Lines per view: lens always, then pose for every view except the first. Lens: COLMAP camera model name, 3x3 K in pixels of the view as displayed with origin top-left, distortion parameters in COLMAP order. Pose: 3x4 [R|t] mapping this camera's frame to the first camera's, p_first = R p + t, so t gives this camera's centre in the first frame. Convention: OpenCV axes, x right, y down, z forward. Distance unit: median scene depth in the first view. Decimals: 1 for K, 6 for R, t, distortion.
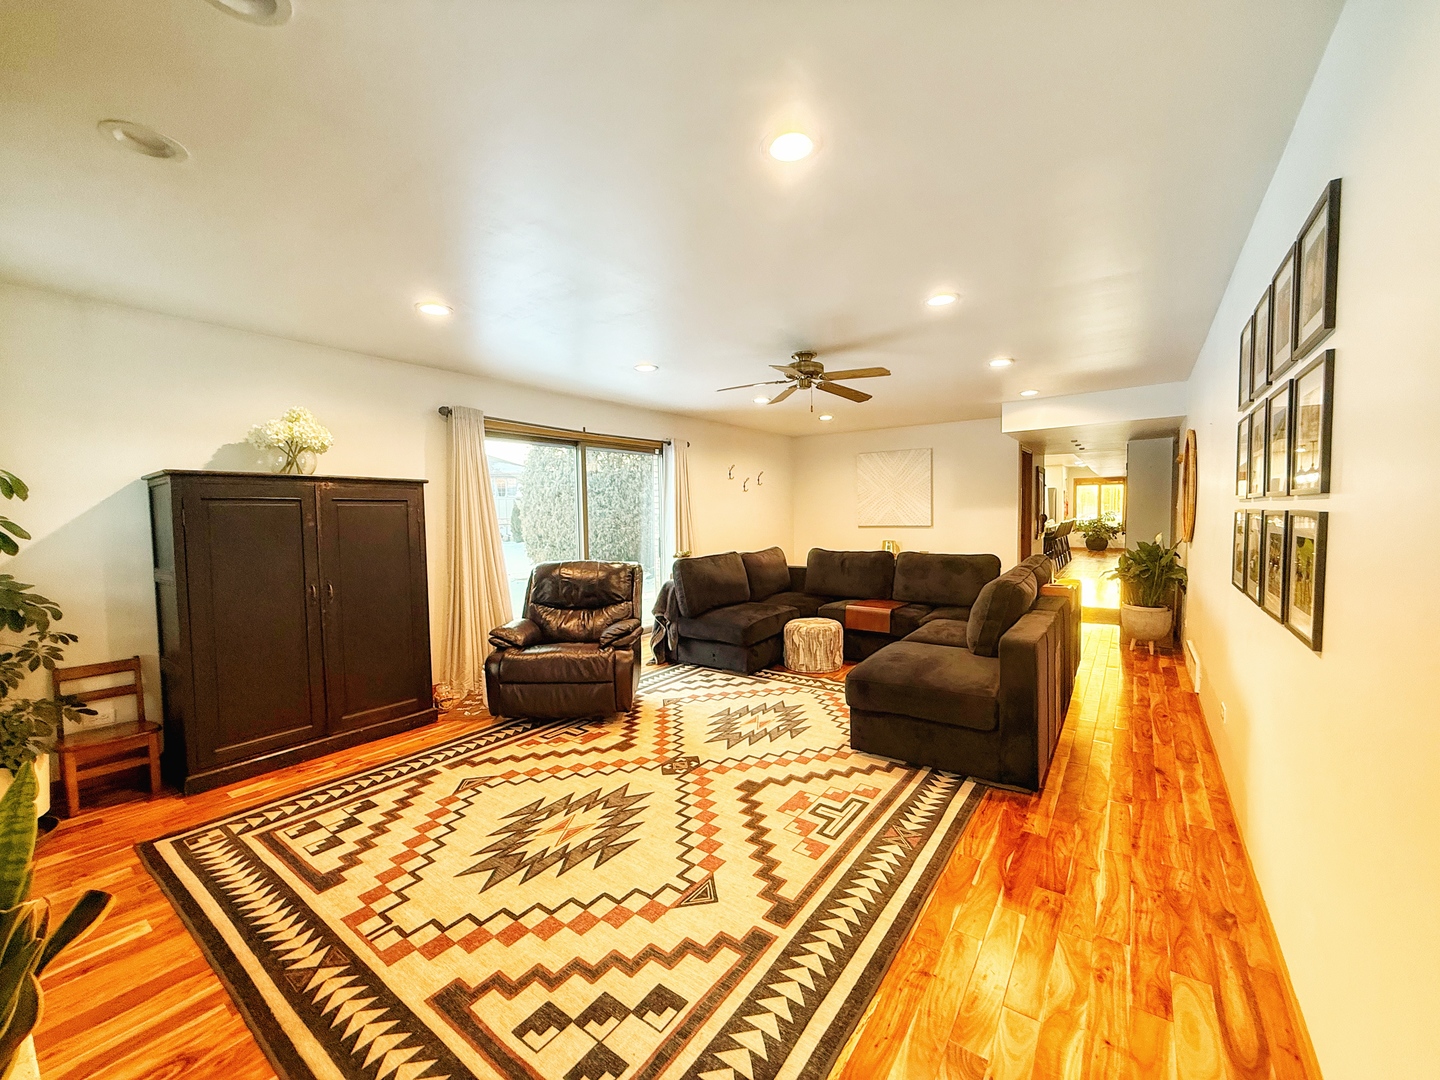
lens RADIAL K [[571.7, 0, 719.2], [0, 571.7, 542.5], [0, 0, 1]] dist [0.002199, -0.000427]
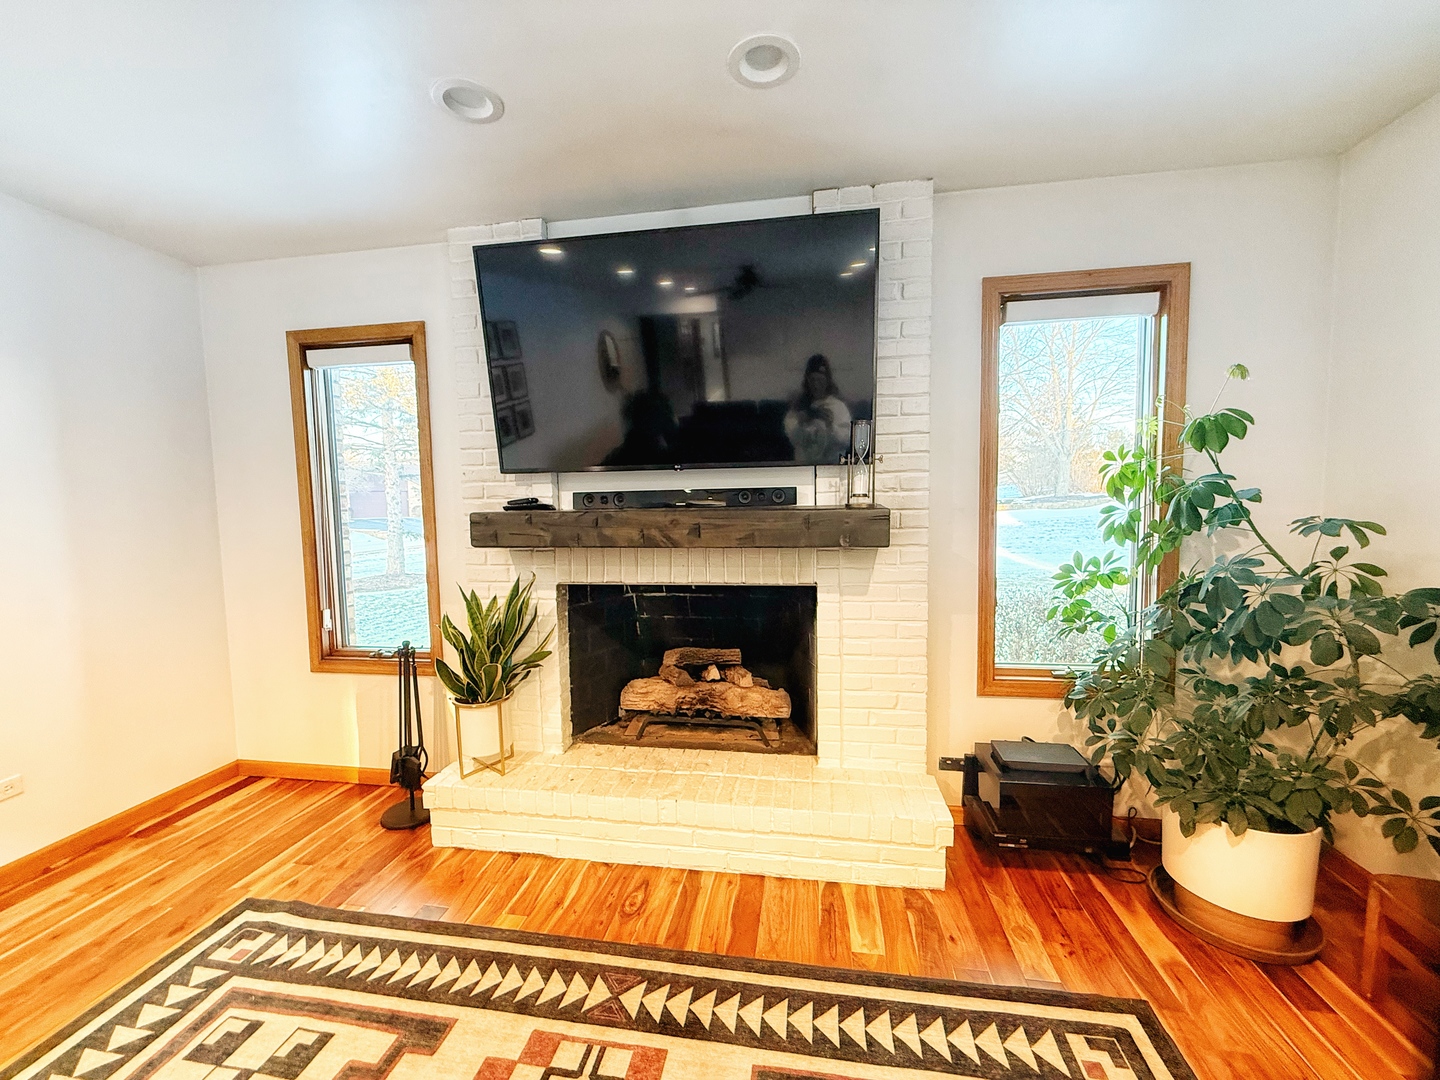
lens RADIAL K [[571.7, 0, 719.9], [0, 571.7, 543.1], [0, 0, 1]] dist [0.002199, -0.000427]
pose [[-0.893650, 0.064610, -0.444090, -0.492845], [0.009922, 0.992185, 0.124384, -0.075234], [0.448655, 0.106749, -0.887307, 1.793204]]
